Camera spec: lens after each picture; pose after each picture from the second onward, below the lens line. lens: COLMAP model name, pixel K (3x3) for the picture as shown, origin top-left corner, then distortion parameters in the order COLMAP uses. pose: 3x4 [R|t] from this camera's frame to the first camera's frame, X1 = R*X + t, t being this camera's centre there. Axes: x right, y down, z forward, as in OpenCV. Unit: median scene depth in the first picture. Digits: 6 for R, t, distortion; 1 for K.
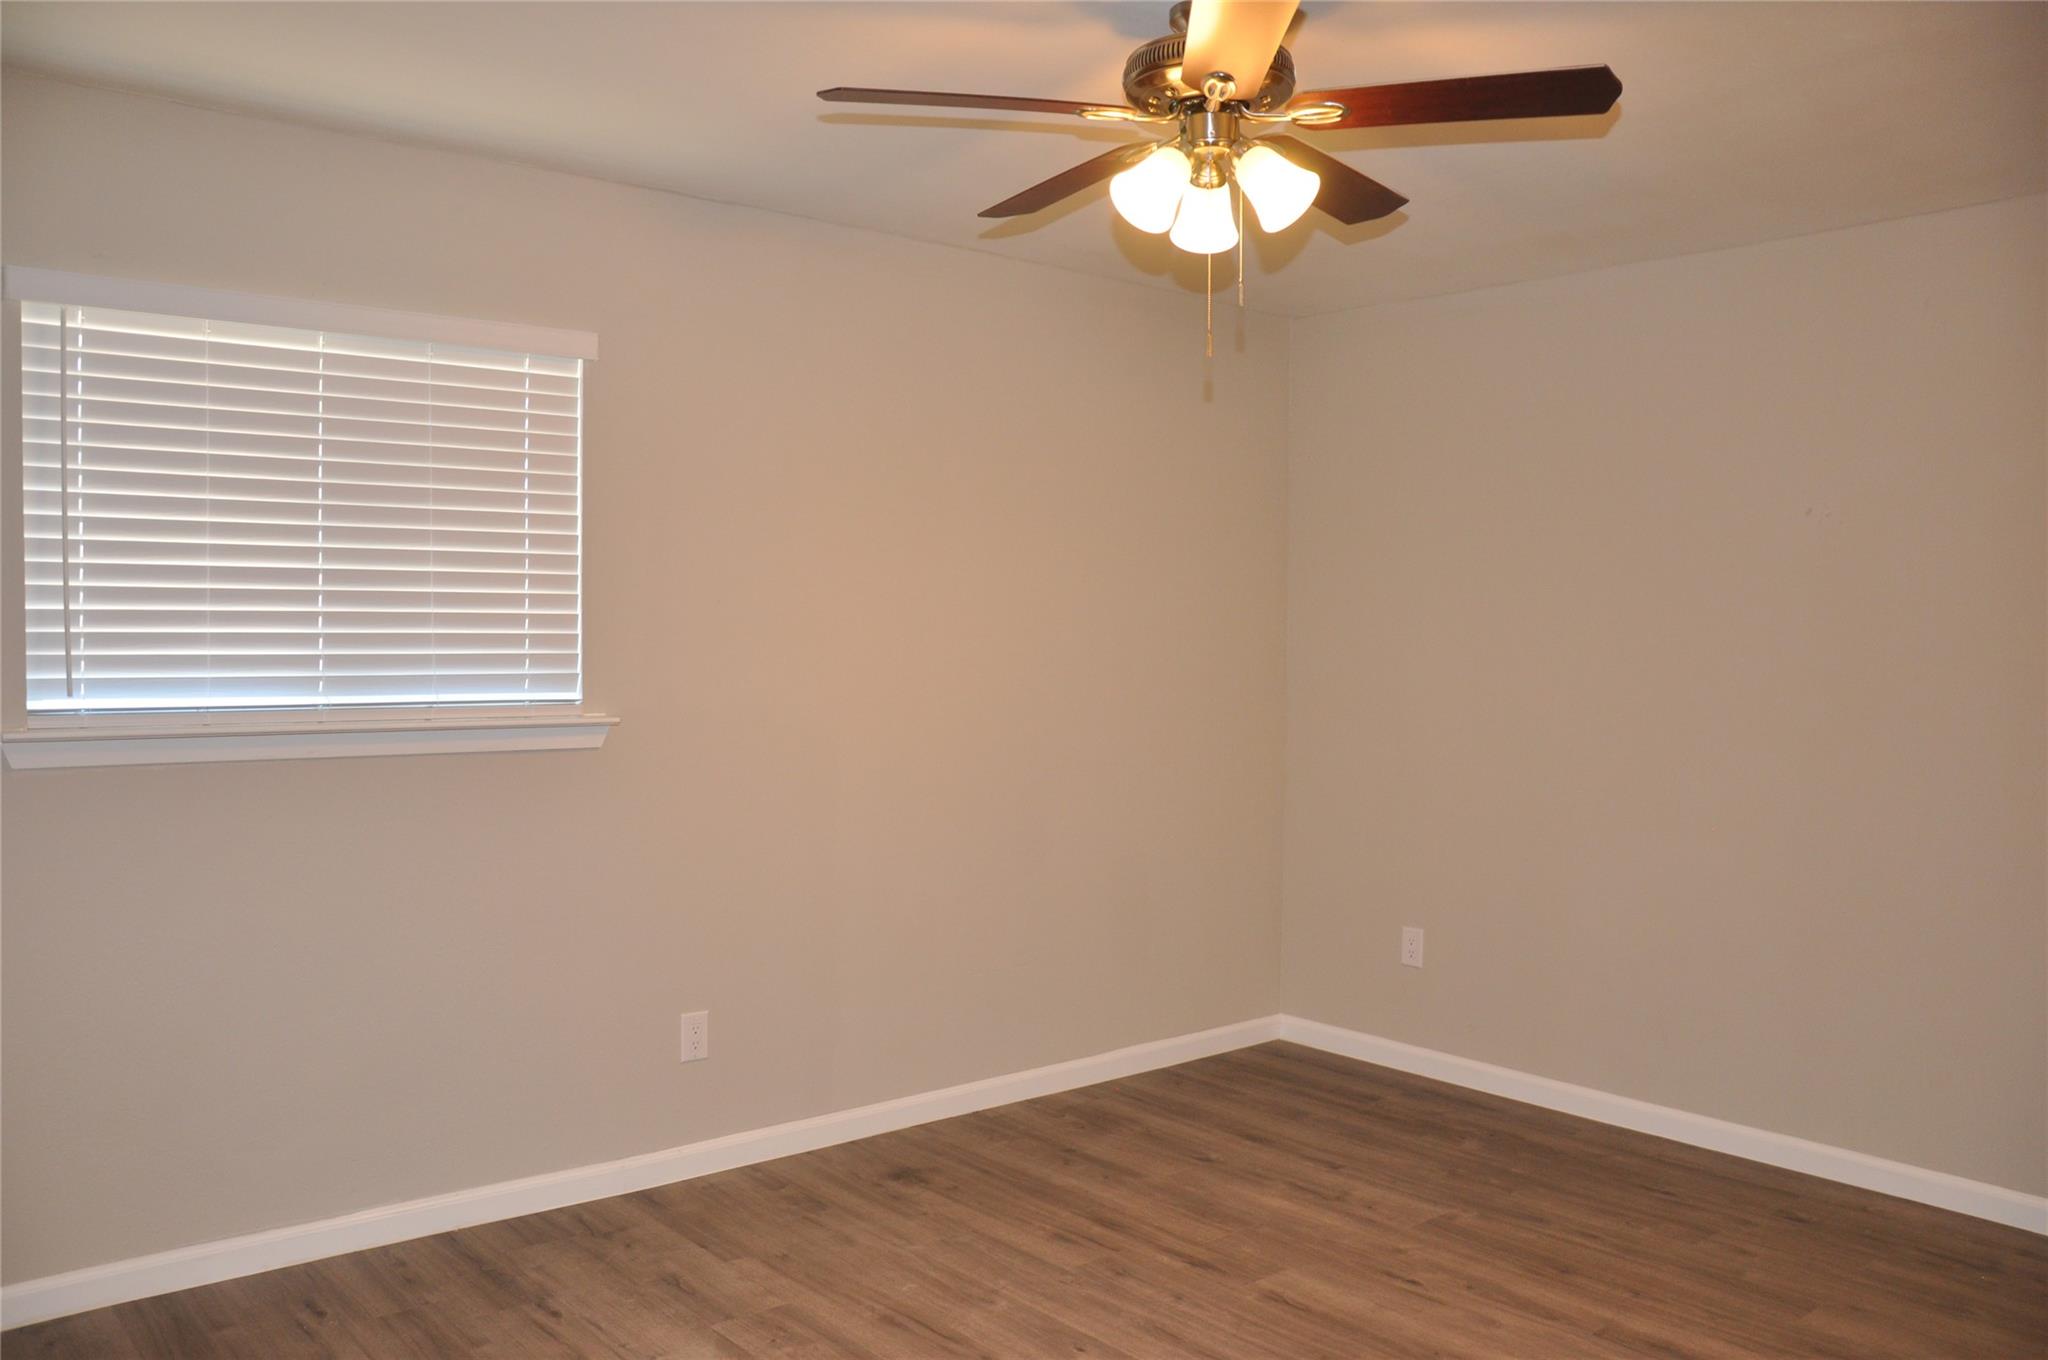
lens RADIAL K [[1597.3, 0, 1033.6], [0, 1597.3, 677.4], [0, 0, 1]] dist [-0.161627, 0.124119]
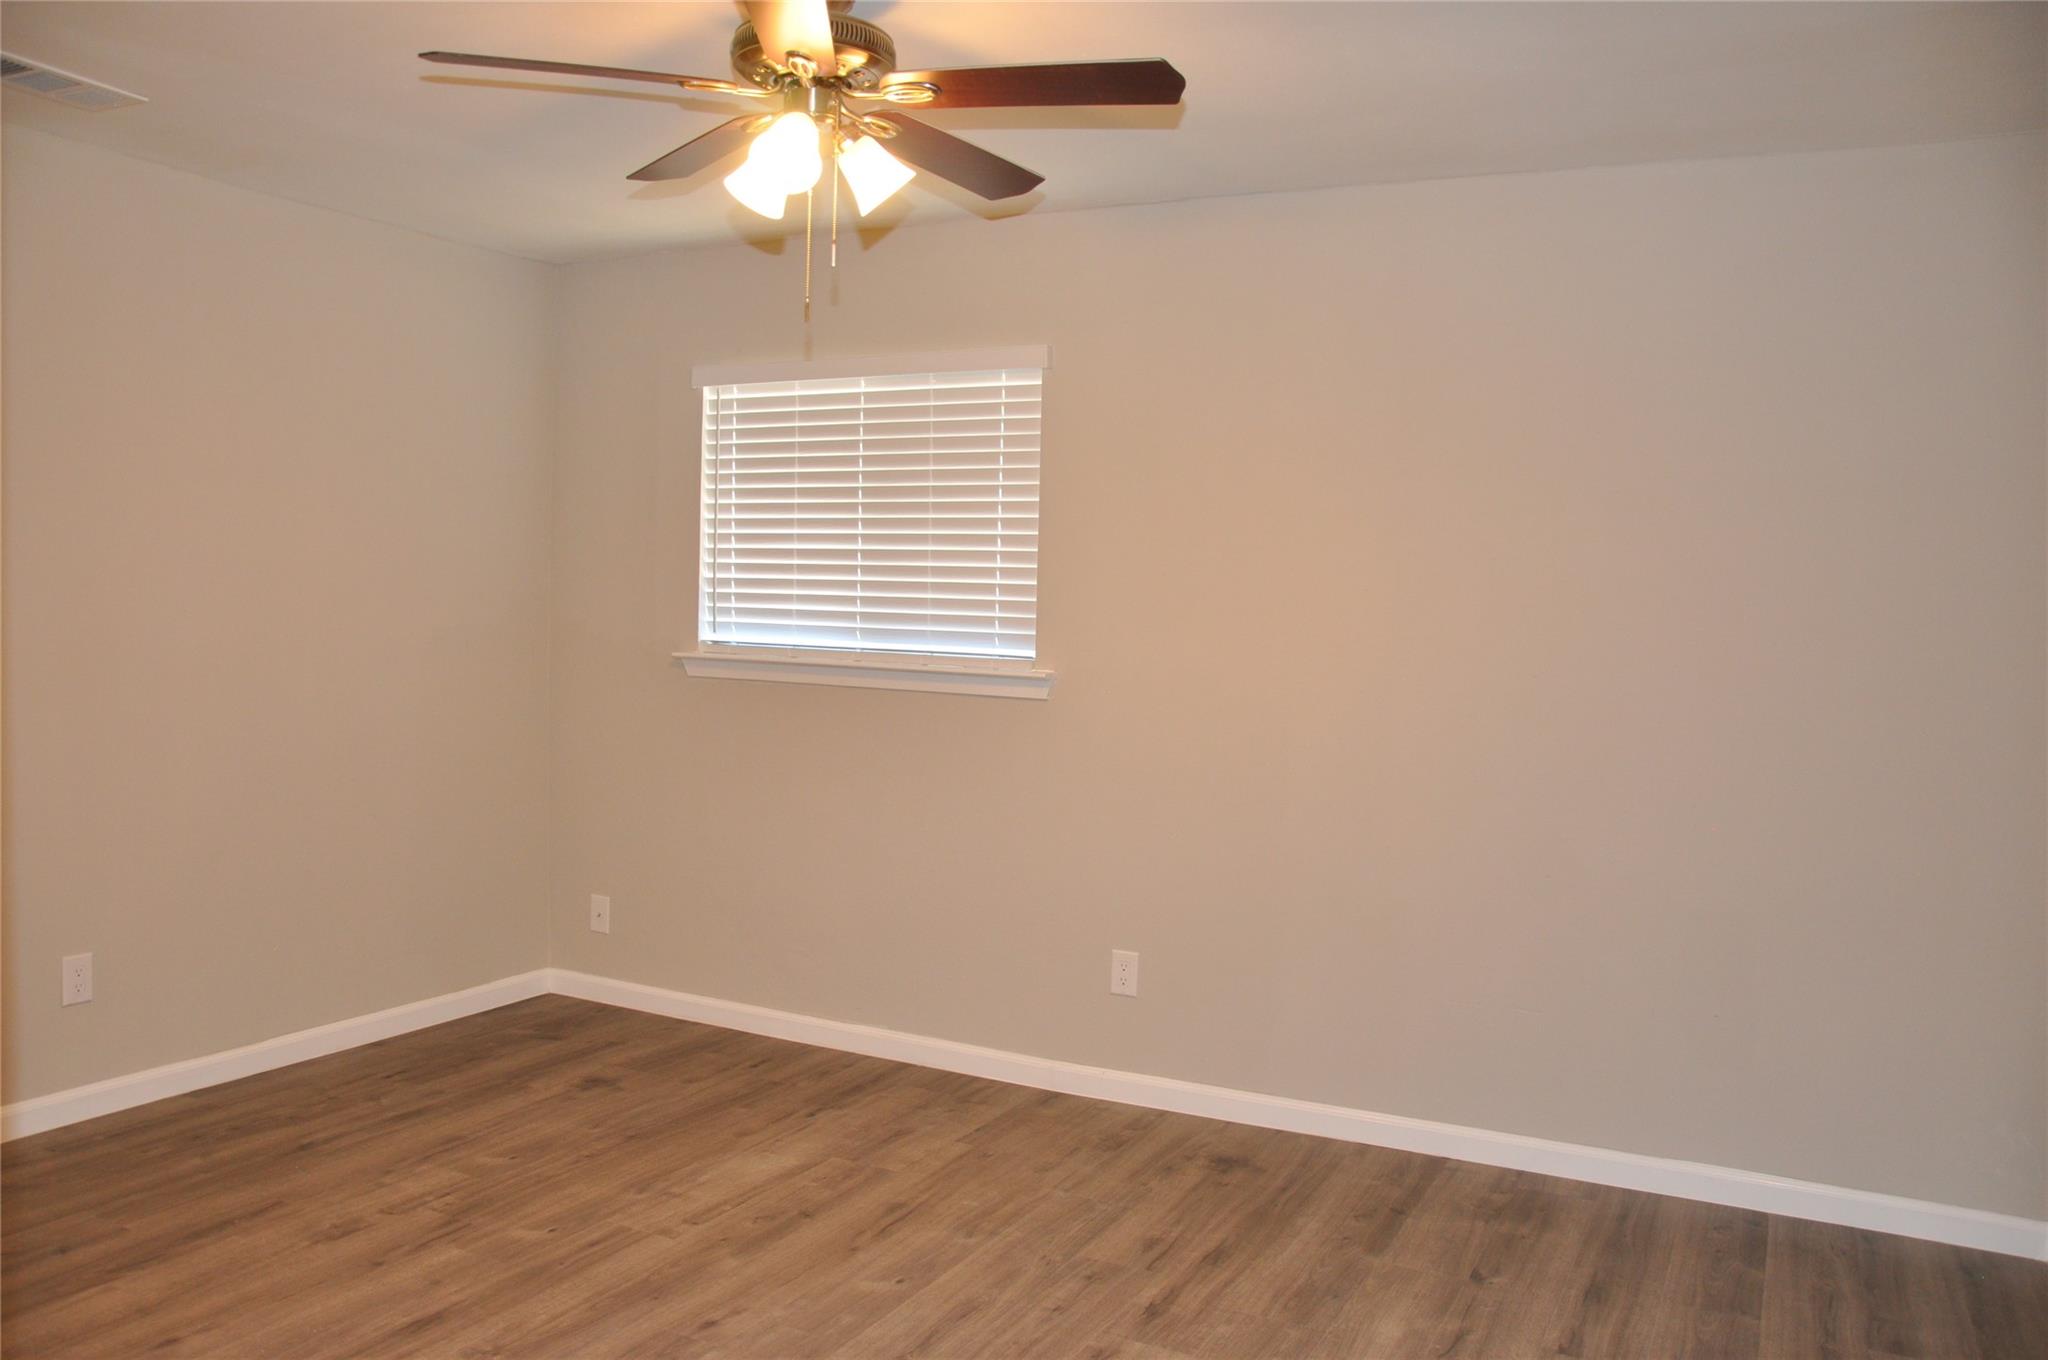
lens RADIAL K [[1597.3, 0, 1014.7], [0, 1597.3, 685.8], [0, 0, 1]] dist [-0.161627, 0.124119]
pose [[0.378396, 0.048201, -0.924388, 0.839008], [-0.058944, 0.997871, 0.027904, 0.003241], [0.923765, 0.043928, 0.380432, 0.552857]]
